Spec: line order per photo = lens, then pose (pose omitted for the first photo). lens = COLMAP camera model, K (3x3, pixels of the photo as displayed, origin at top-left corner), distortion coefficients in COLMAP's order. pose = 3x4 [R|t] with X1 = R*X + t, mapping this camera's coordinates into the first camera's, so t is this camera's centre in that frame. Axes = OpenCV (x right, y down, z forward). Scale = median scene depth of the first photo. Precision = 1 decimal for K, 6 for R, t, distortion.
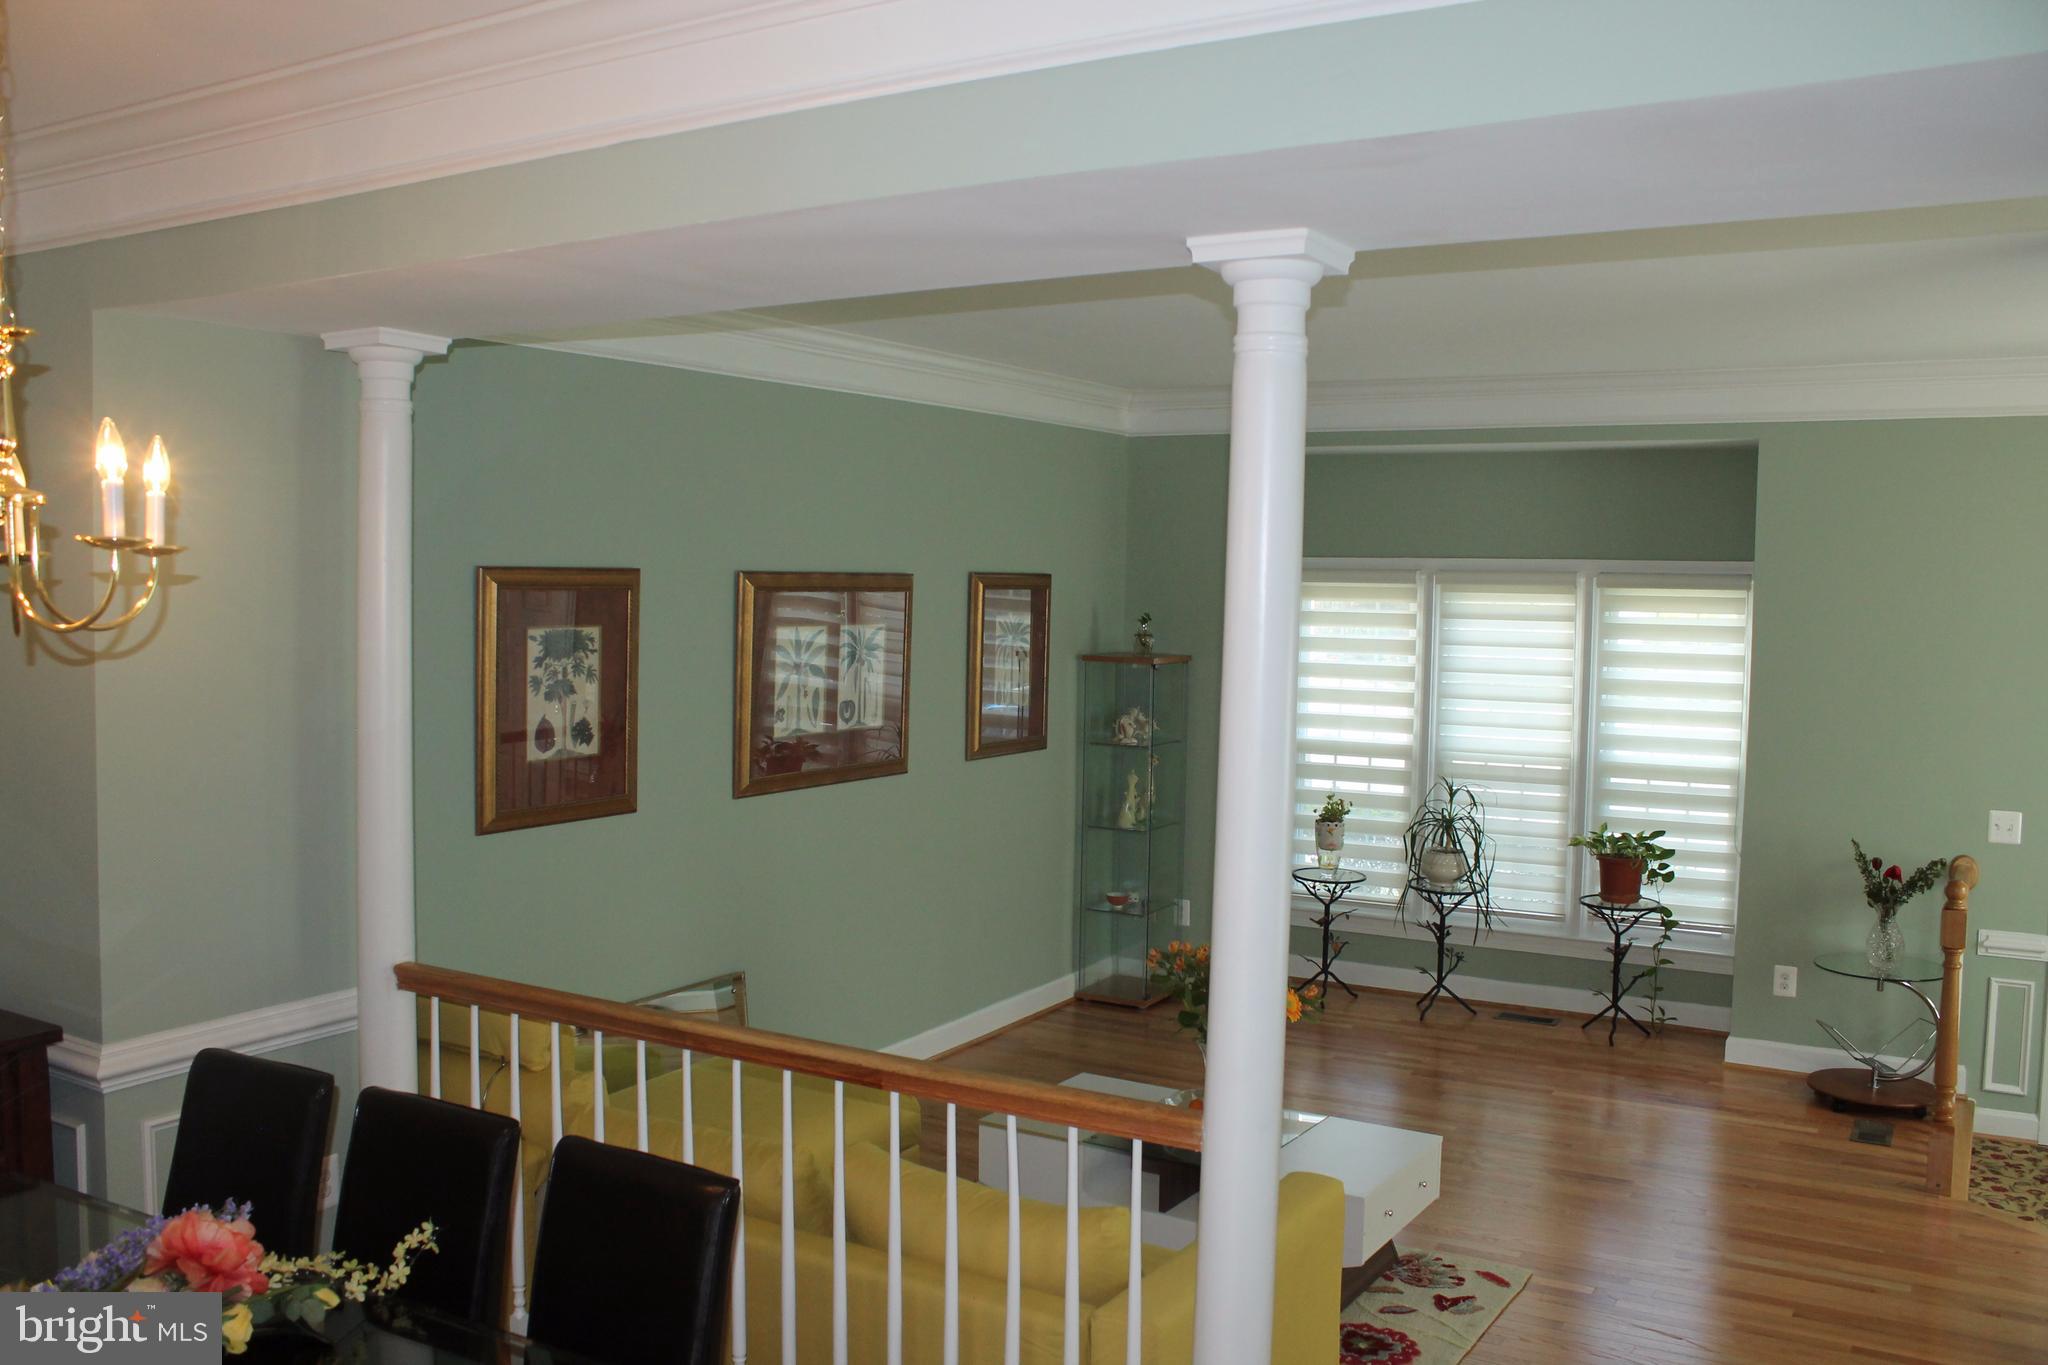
lens RADIAL K [[1755.1, 0, 1024.0], [0, 1755.1, 682.5], [0, 0, 1]] dist [-0.162700, 0.156186]
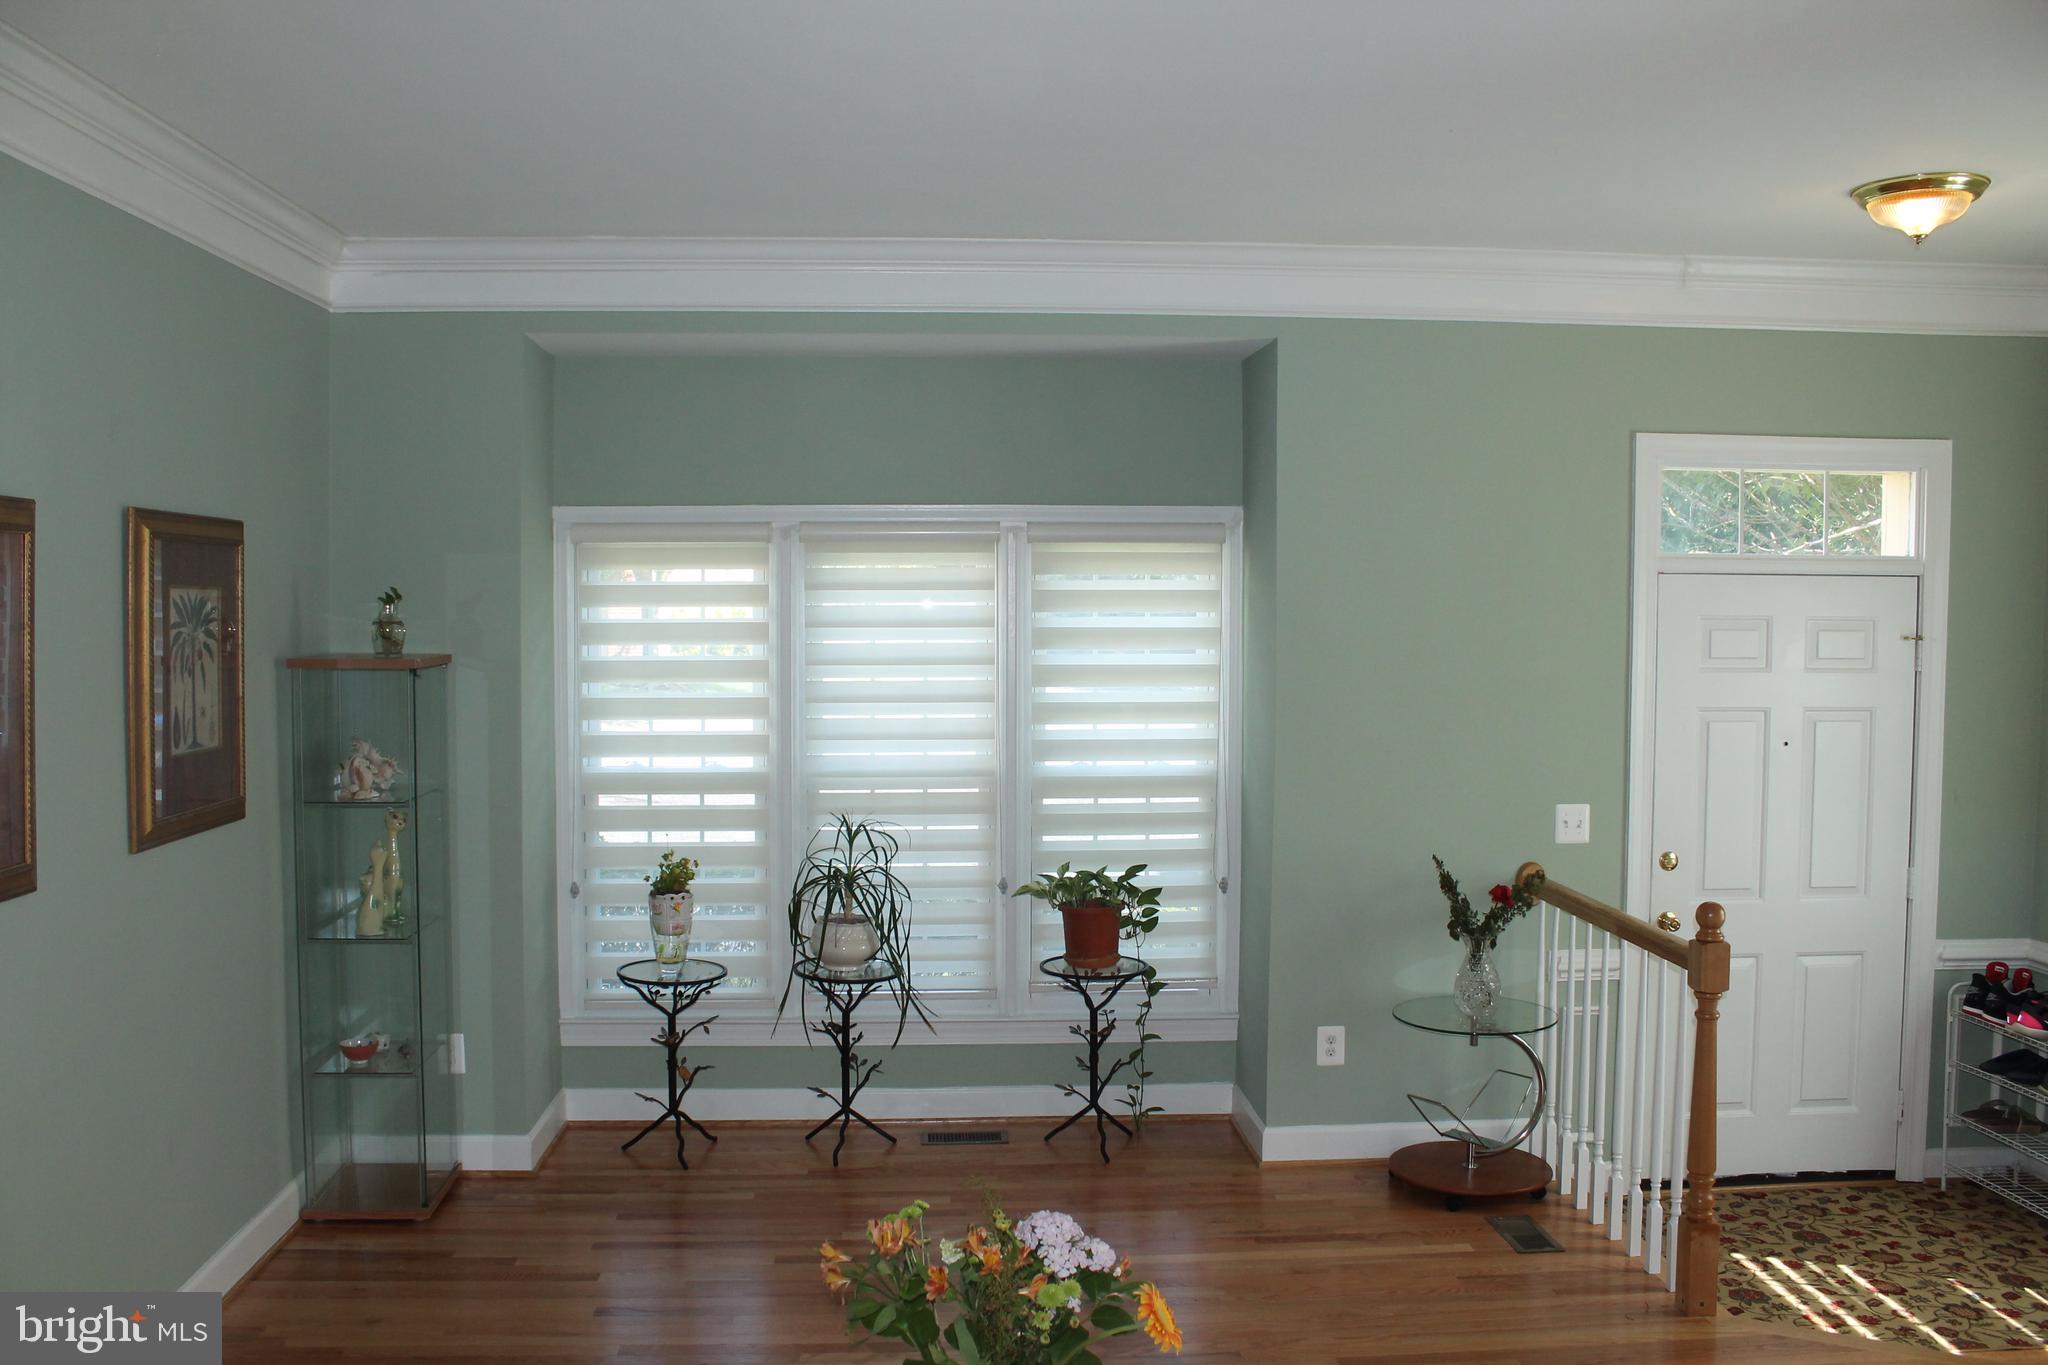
lens RADIAL K [[1755.1, 0, 1024.0], [0, 1755.1, 682.5], [0, 0, 1]] dist [-0.162700, 0.156186]
pose [[0.825436, -0.039815, 0.563090, -0.096304], [0.043787, 0.999020, 0.006451, -0.000082], [-0.562796, 0.019331, 0.826370, 0.396850]]
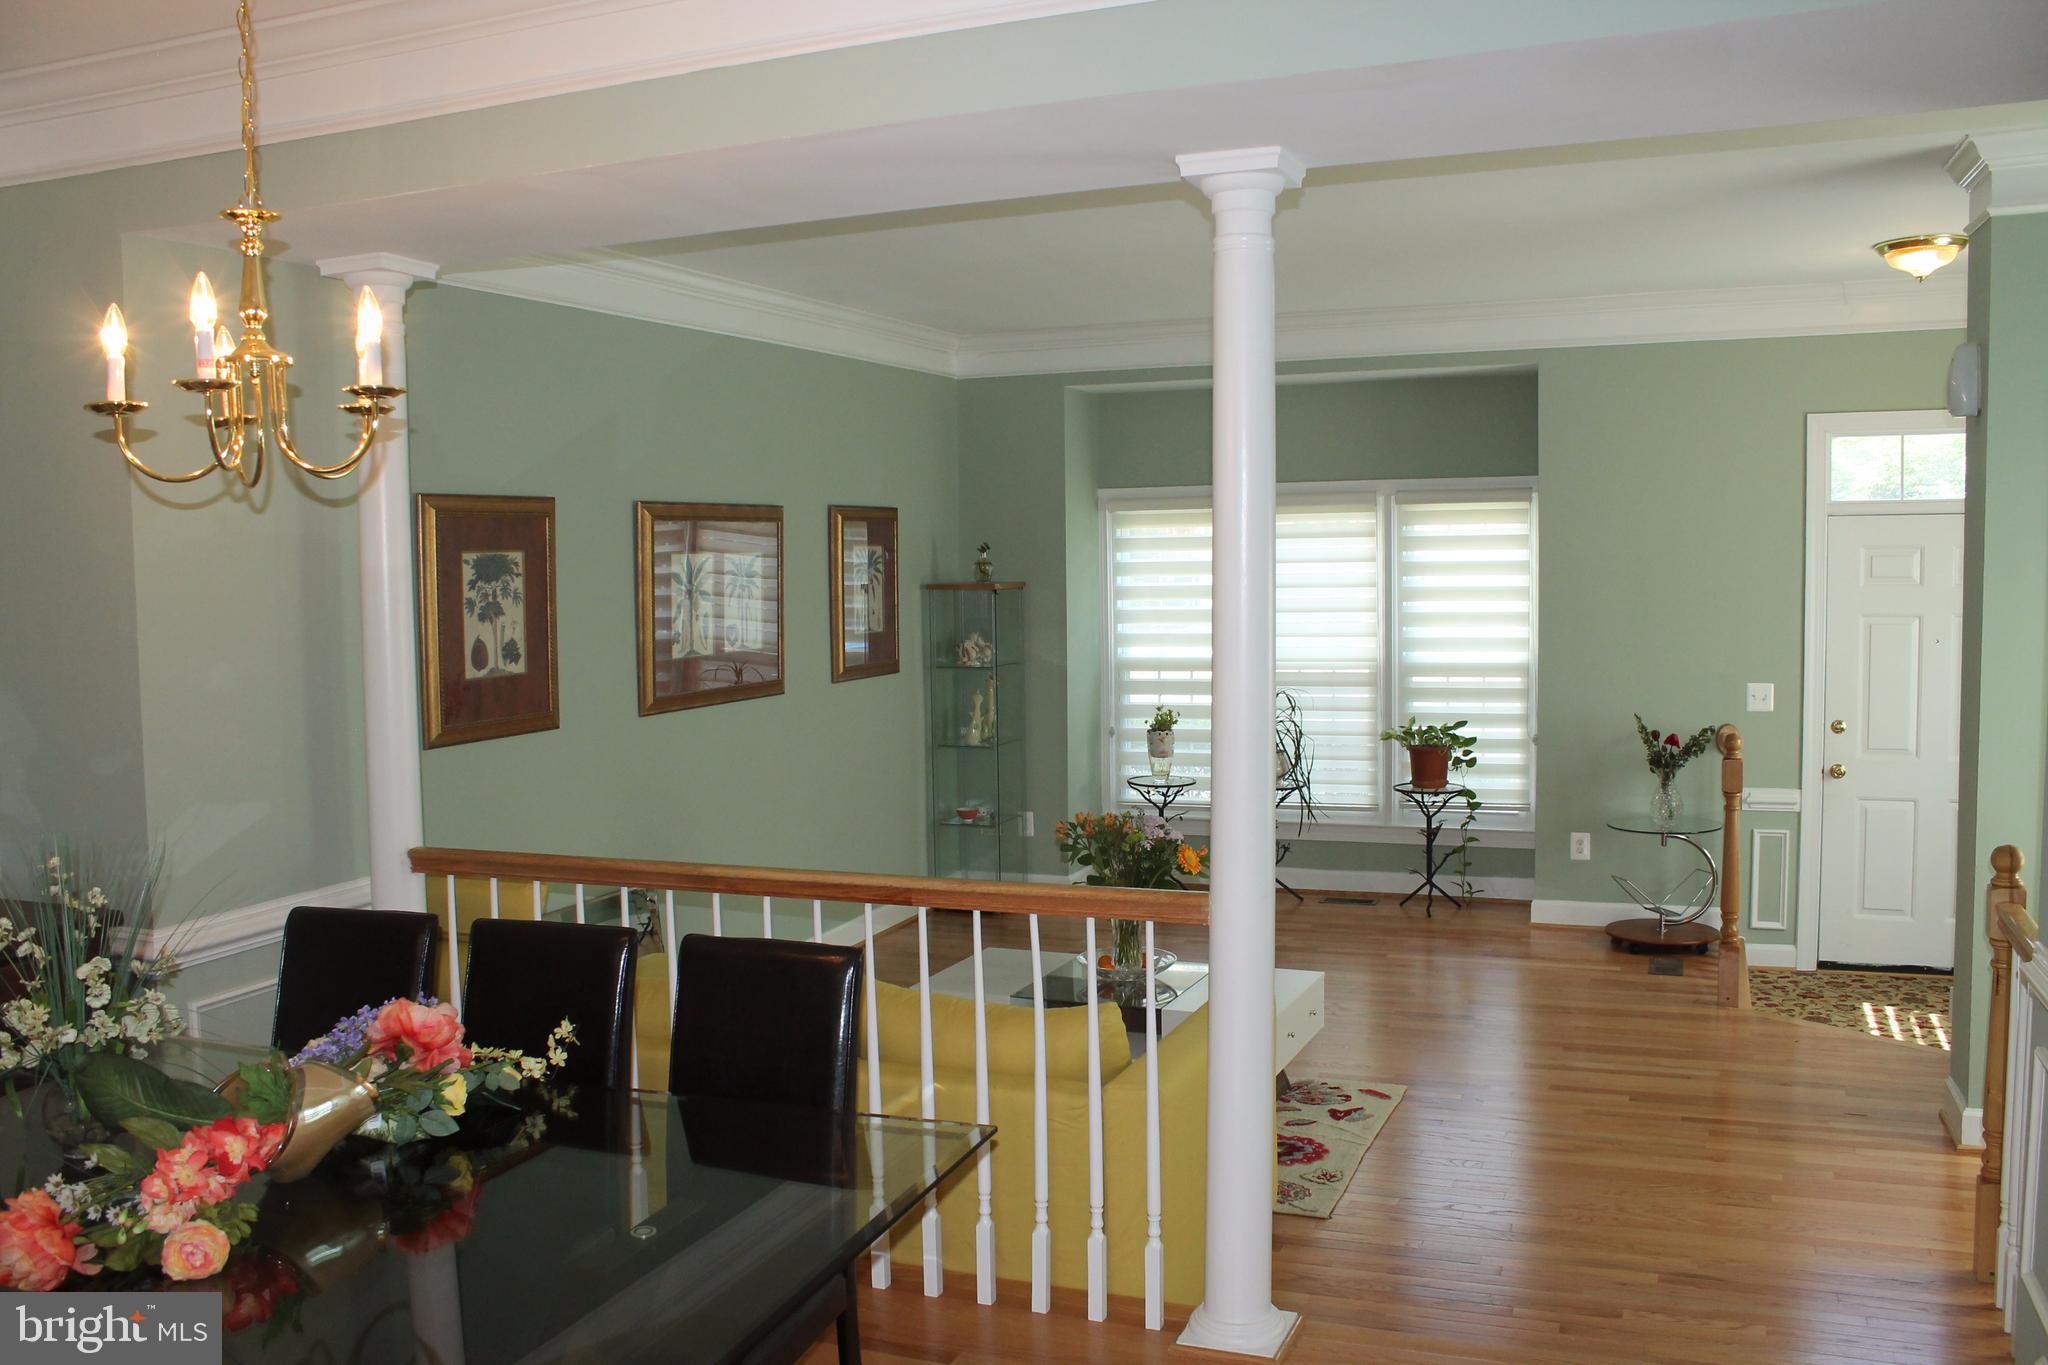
lens RADIAL K [[1755.1, 0, 1024.0], [0, 1755.1, 682.5], [0, 0, 1]] dist [-0.162700, 0.156186]
pose [[0.987673, -0.044238, 0.150149, -0.075509], [0.042226, 0.998971, 0.016567, 0.030799], [-0.150728, -0.010023, 0.988525, -0.062902]]
